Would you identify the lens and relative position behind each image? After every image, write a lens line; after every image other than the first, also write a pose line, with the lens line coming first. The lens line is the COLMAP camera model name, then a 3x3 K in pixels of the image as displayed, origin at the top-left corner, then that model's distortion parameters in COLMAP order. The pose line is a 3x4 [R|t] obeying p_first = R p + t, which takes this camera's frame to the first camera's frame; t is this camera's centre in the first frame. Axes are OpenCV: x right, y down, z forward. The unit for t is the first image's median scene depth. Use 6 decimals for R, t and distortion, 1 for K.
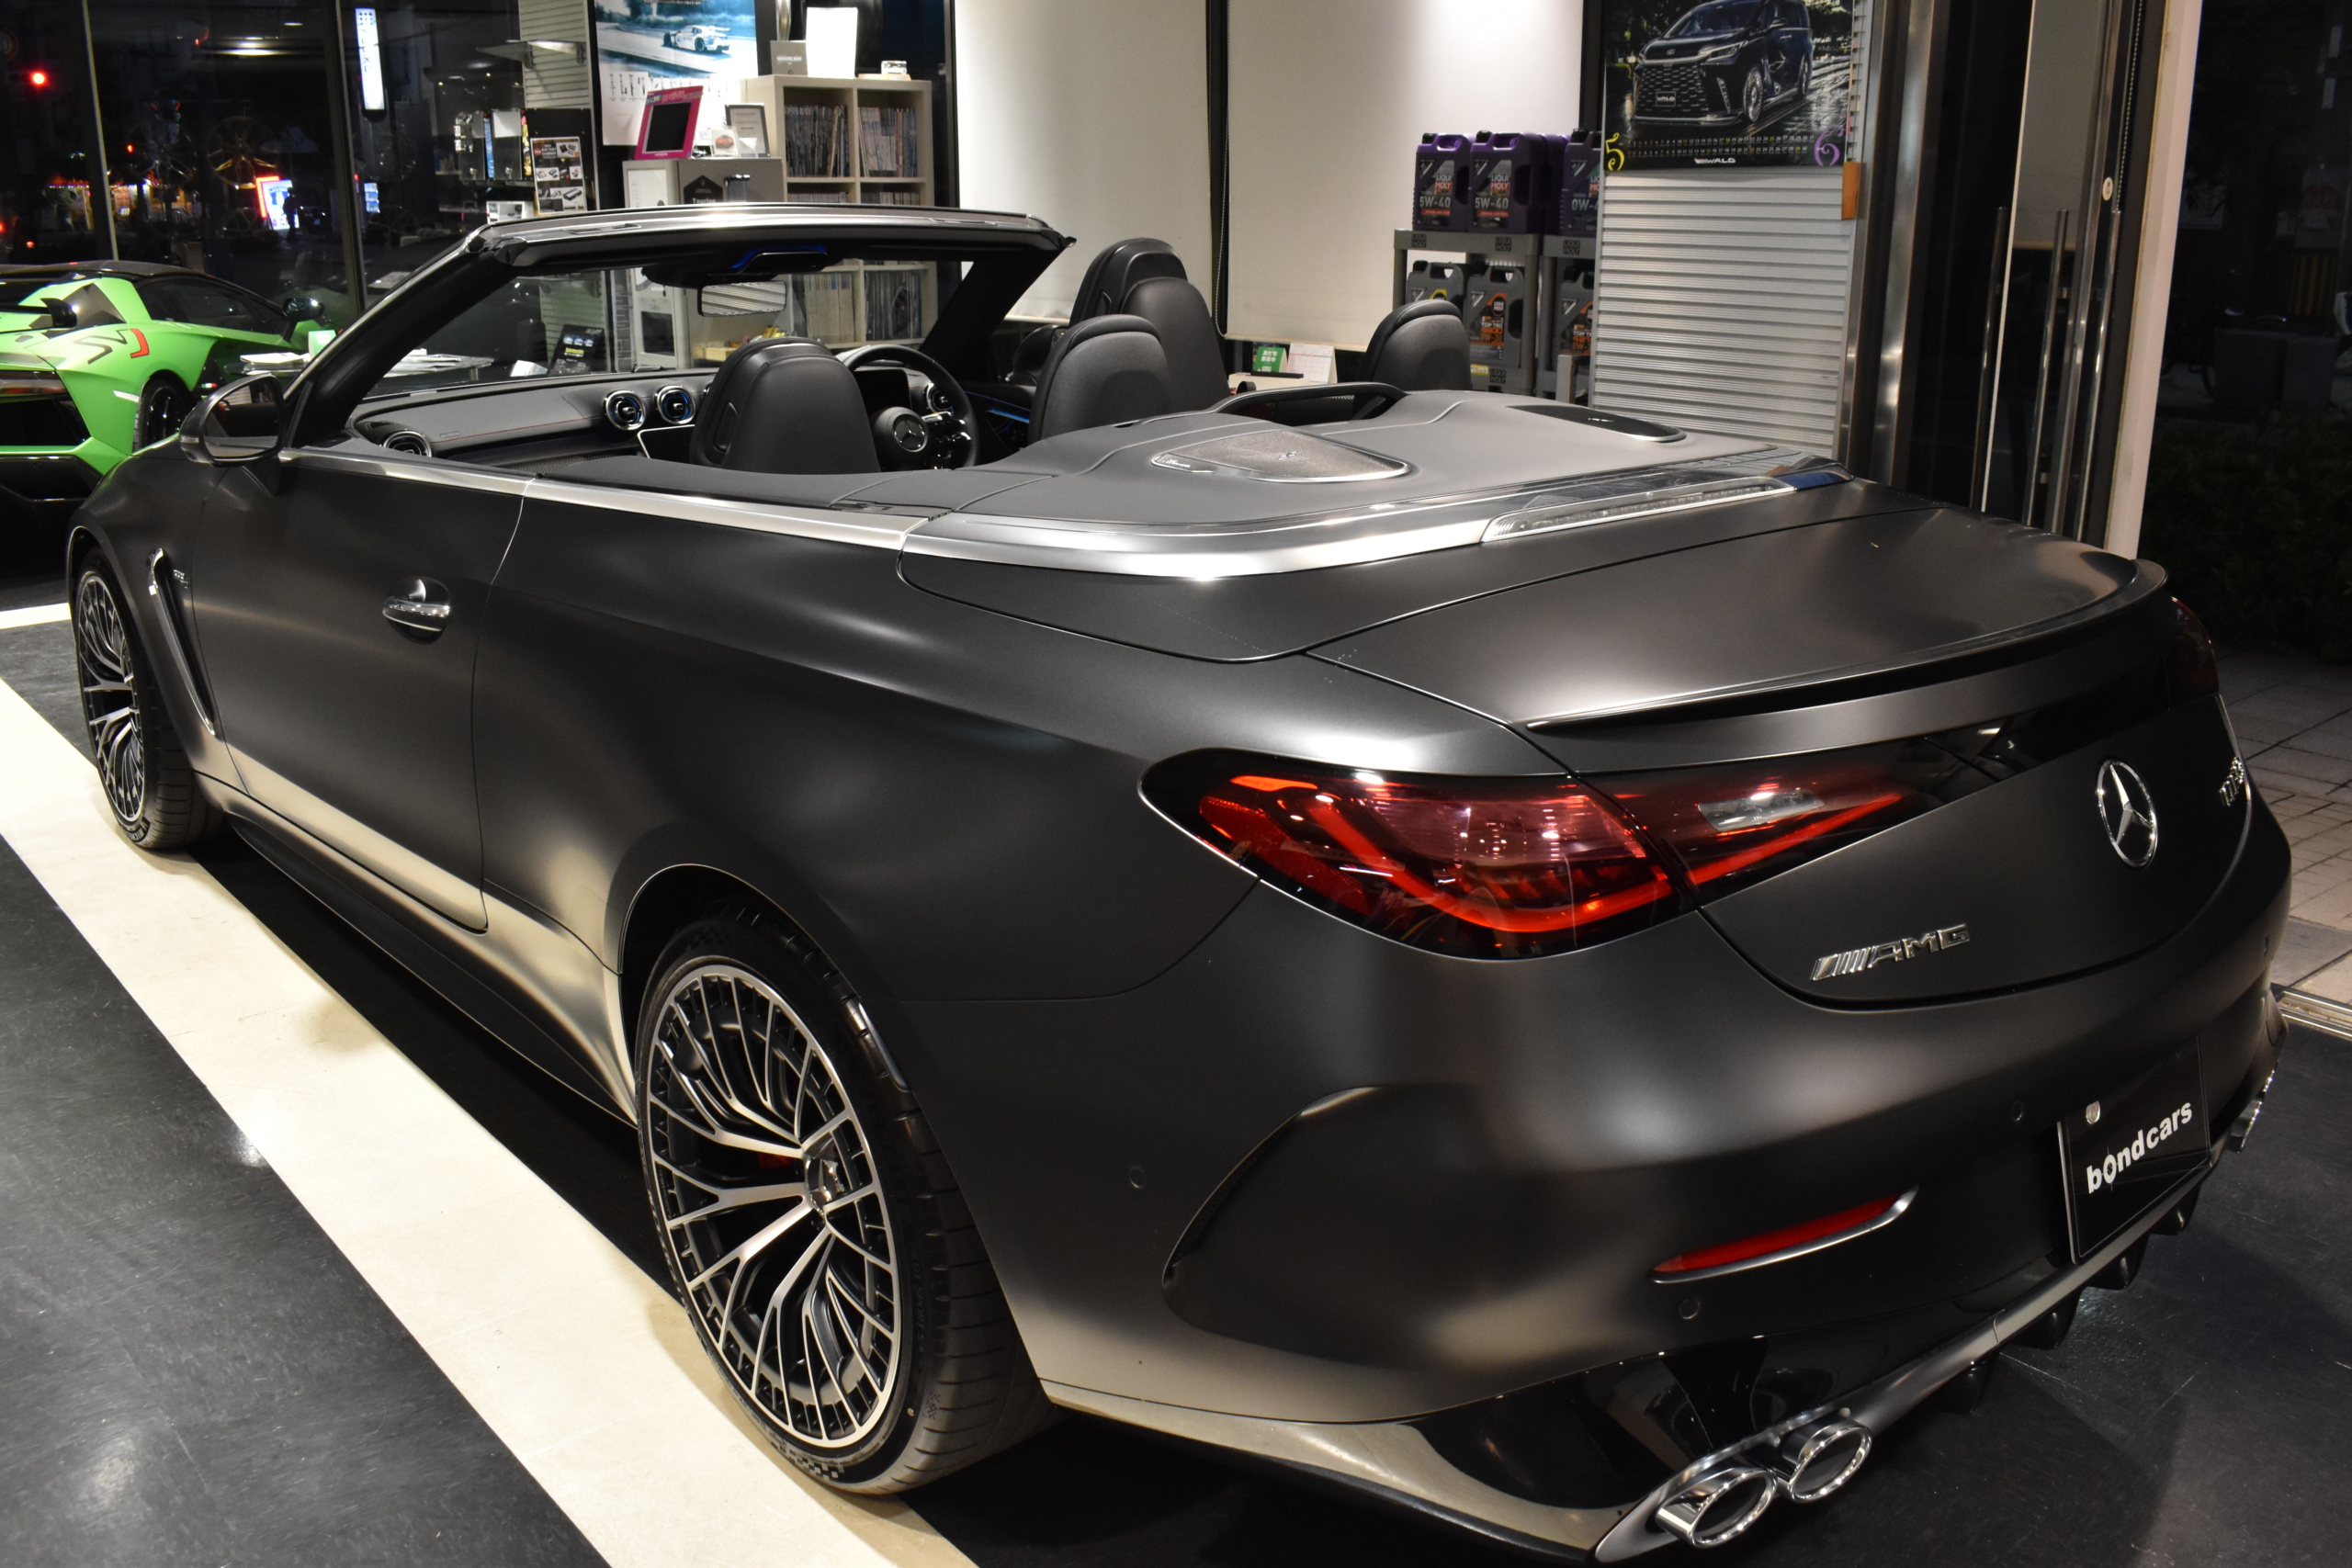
lens RADIAL K [[2109.8, 0, 1175.5], [0, 2109.8, 778.9], [0, 0, 1]] dist [-0.018764, -0.012206]
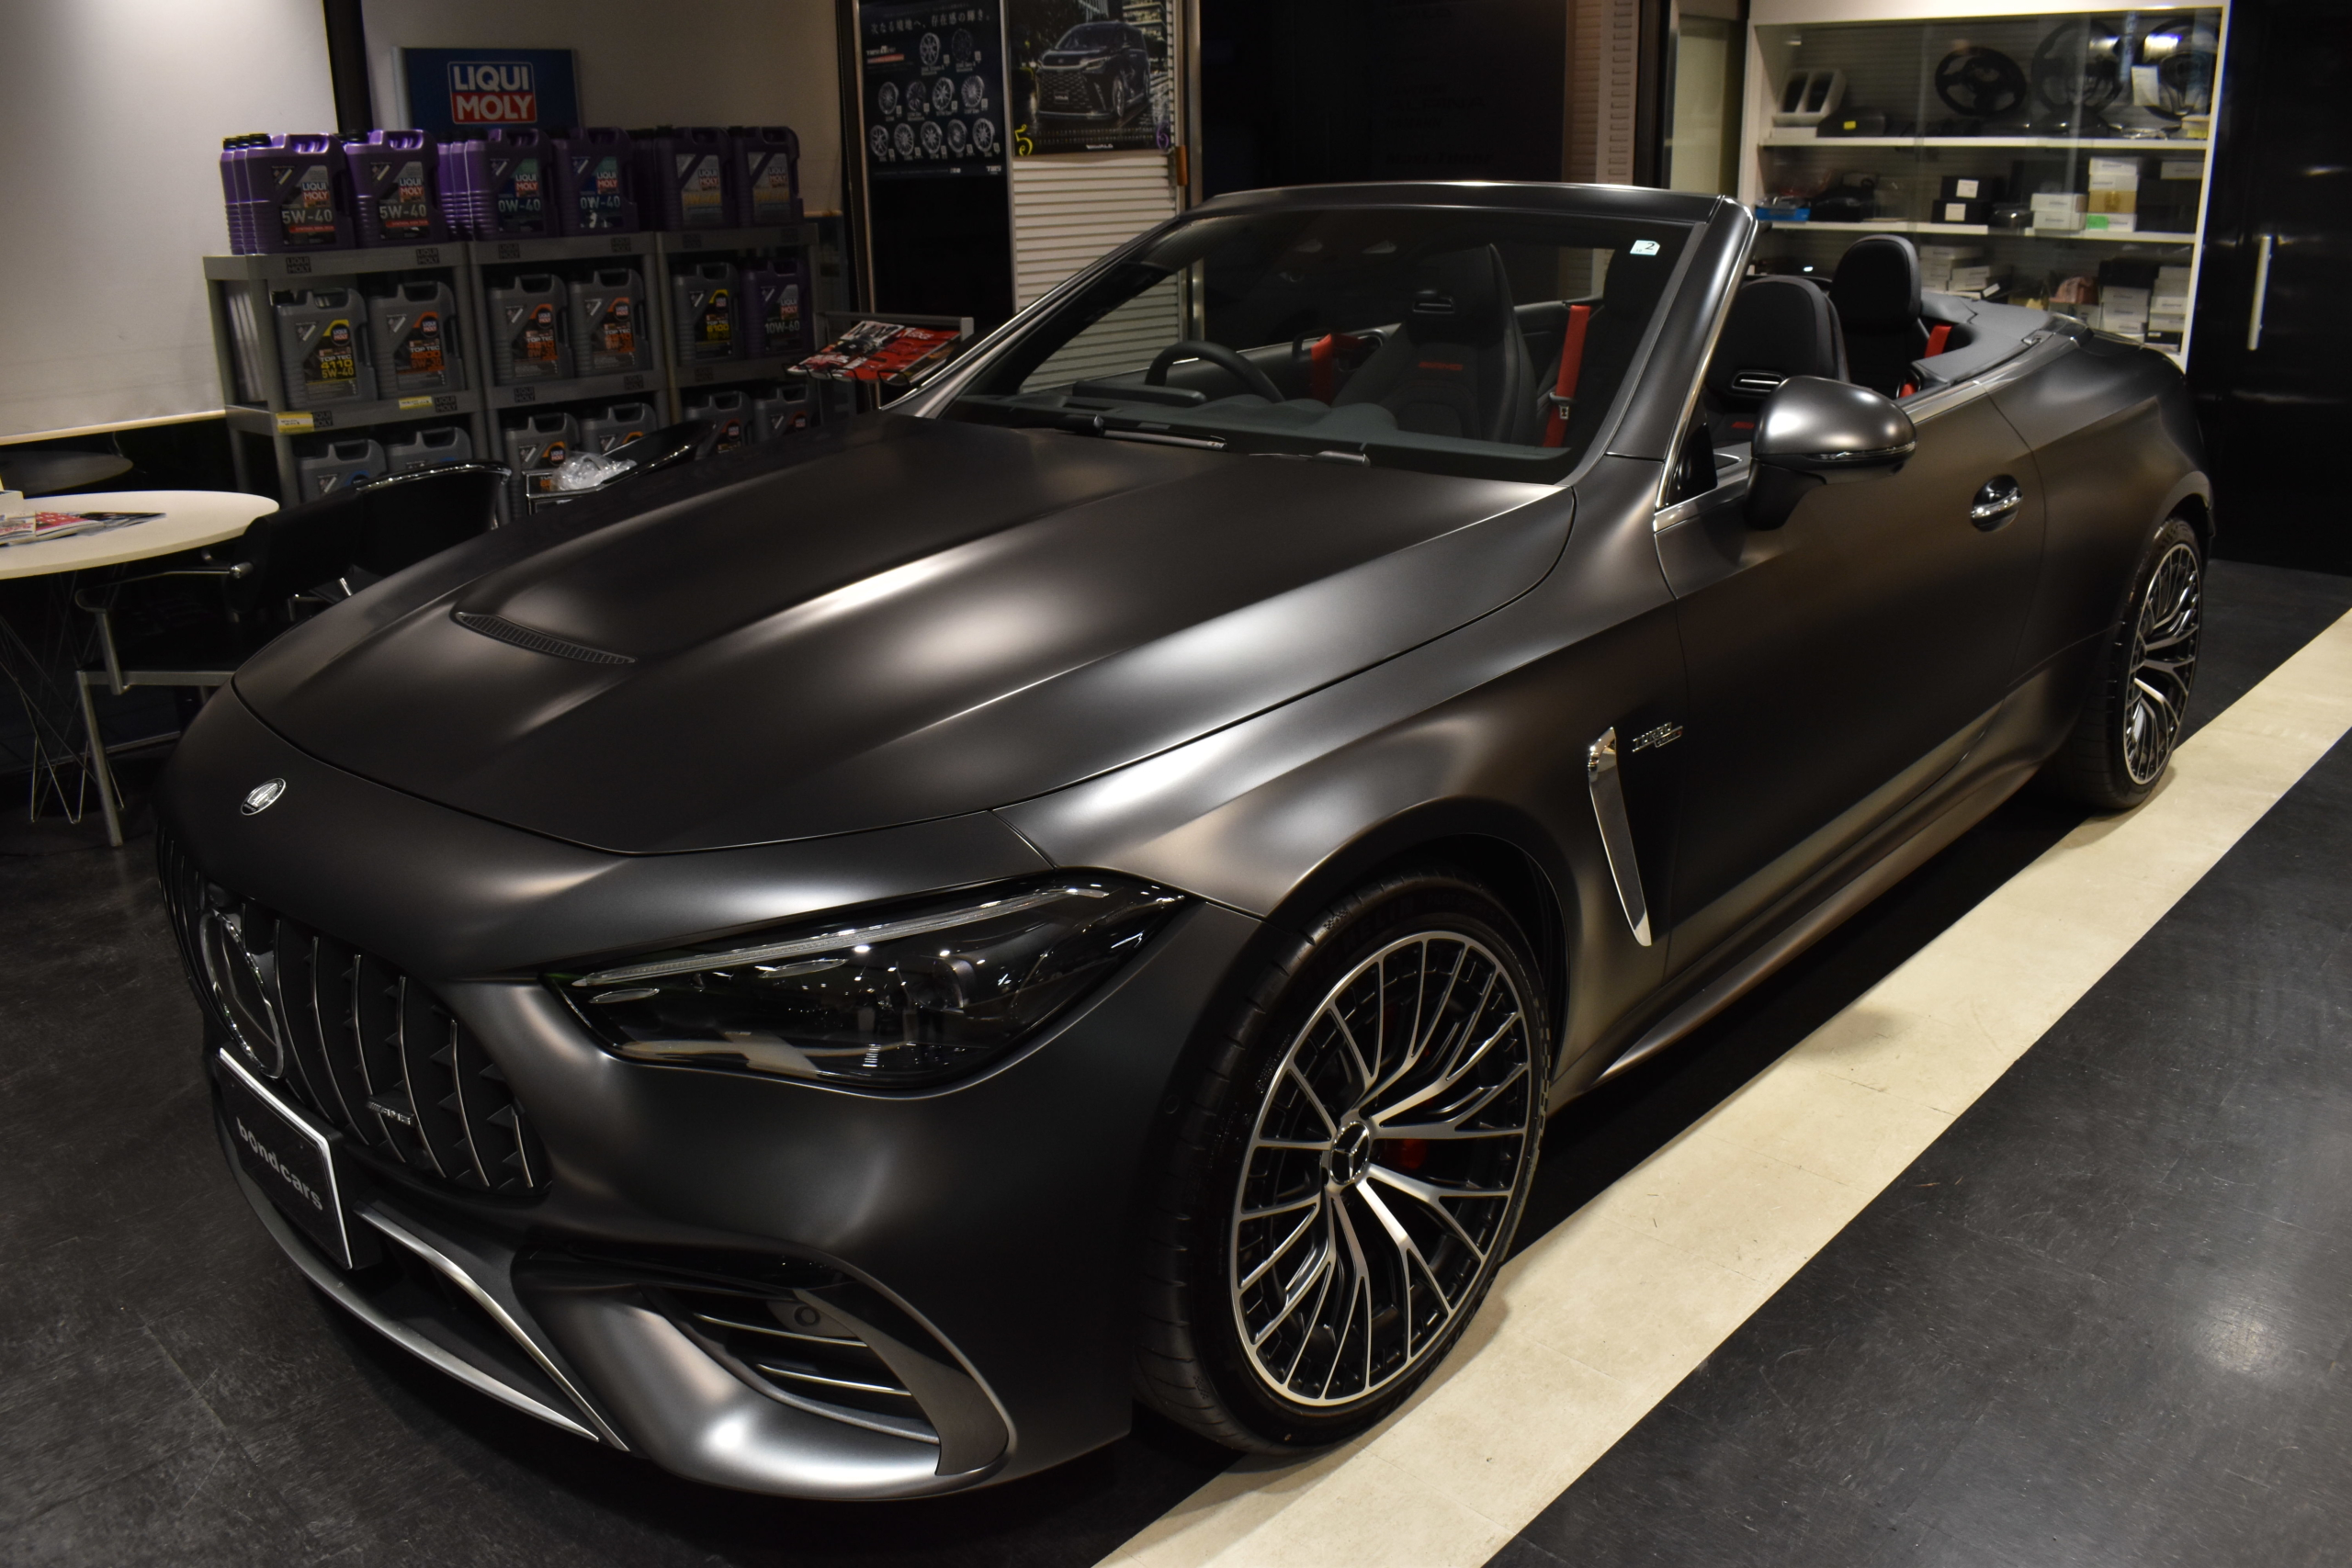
lens RADIAL K [[1865.1, 0, 1171.7], [0, 1865.1, 779.7], [0, 0, 1]] dist [-0.015432, -0.005554]
pose [[-0.148504, -0.311290, 0.938640, -0.974996], [0.298103, 0.890921, 0.342628, -0.323630], [-0.942911, 0.330693, -0.039509, 1.125292]]
